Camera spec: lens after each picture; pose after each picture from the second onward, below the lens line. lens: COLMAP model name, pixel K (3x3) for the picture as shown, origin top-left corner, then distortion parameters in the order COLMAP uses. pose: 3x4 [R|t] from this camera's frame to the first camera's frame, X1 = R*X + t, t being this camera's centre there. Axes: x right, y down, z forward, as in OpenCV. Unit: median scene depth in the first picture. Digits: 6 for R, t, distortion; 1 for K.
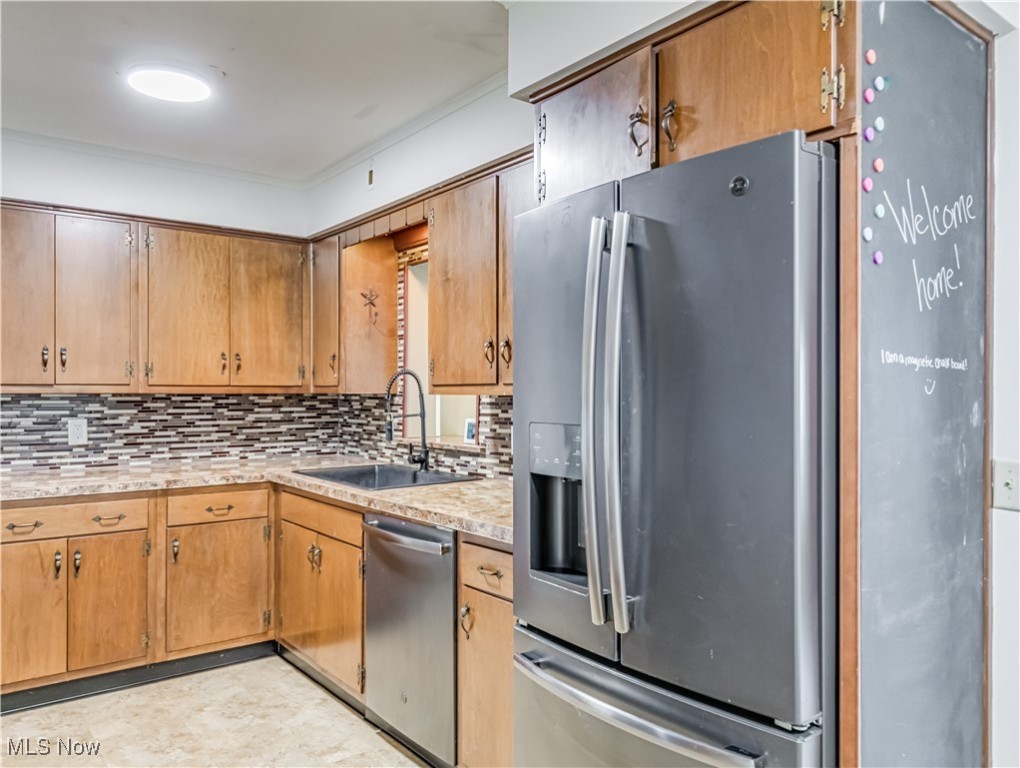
lens RADIAL K [[709.8, 0, 487.4], [0, 709.8, 393.7], [0, 0, 1]] dist [0.009853, -0.010495]
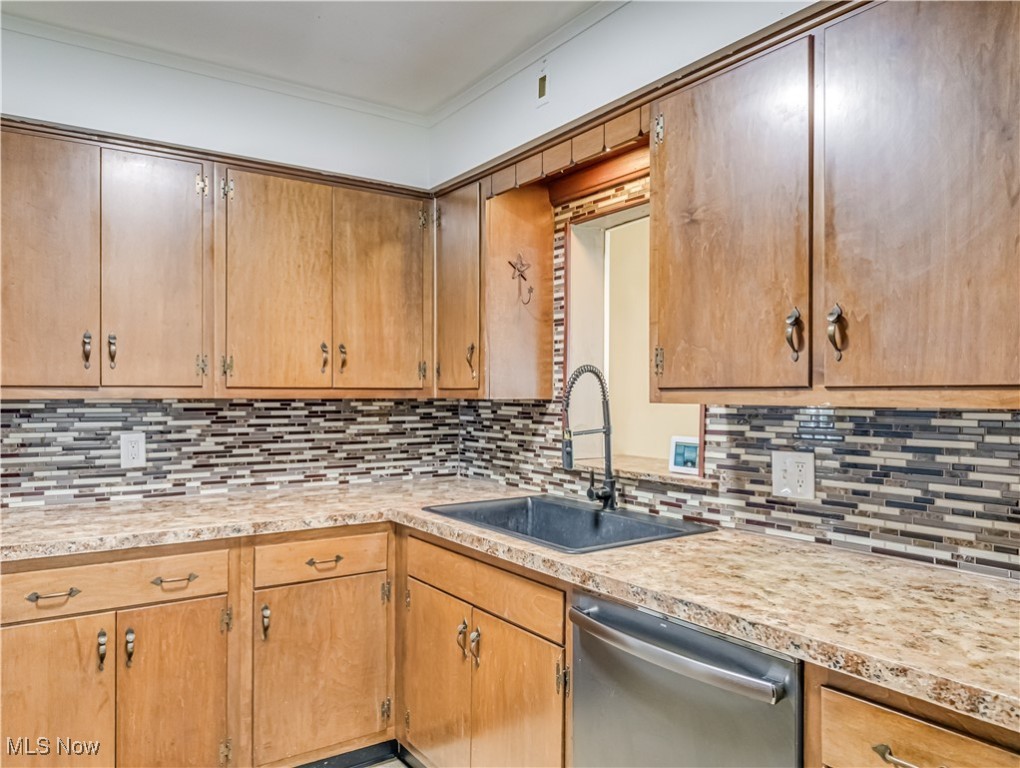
lens RADIAL K [[709.8, 0, 493.3], [0, 709.8, 397.3], [0, 0, 1]] dist [0.009853, -0.010495]
pose [[0.998040, 0.002516, -0.062537, -0.166060], [-0.002284, 0.999990, 0.003781, -0.005442], [0.062545, -0.003631, 0.998036, 0.304629]]
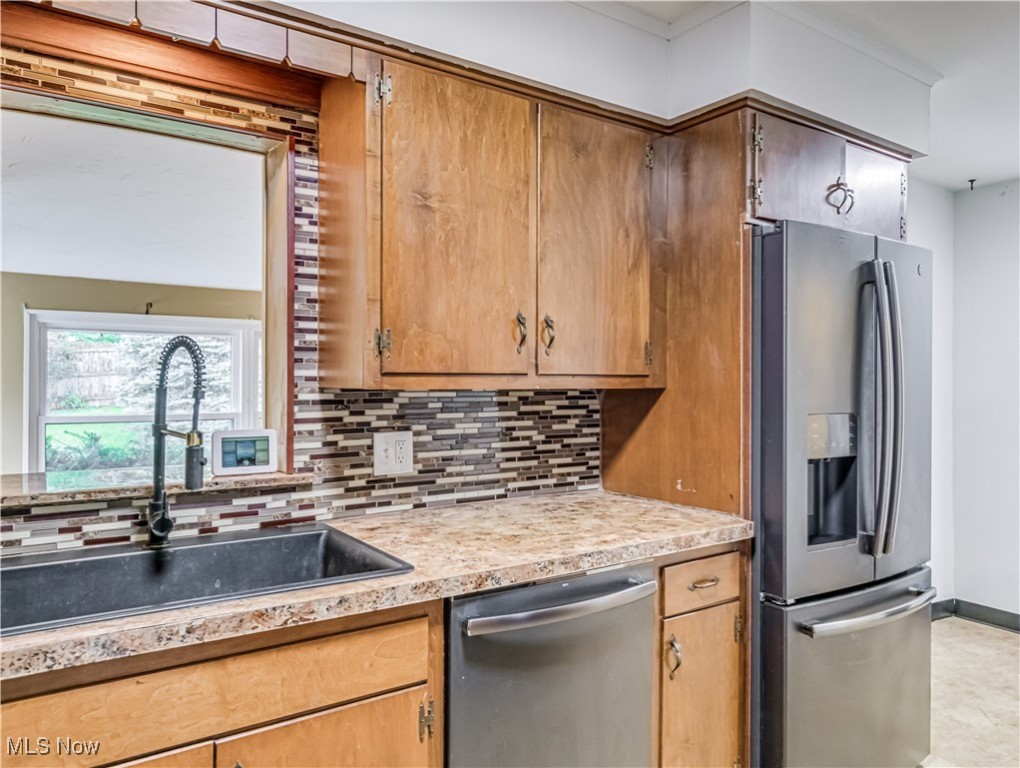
lens RADIAL K [[716.0, 0, 511.0], [0, 716.0, 381.9], [0, 0, 1]] dist [0.014504, -0.007640]
pose [[0.060089, -0.003343, 0.998187, -0.591047], [-0.003426, 0.999988, 0.003555, -0.006535], [-0.998187, -0.003633, 0.060076, 0.758547]]
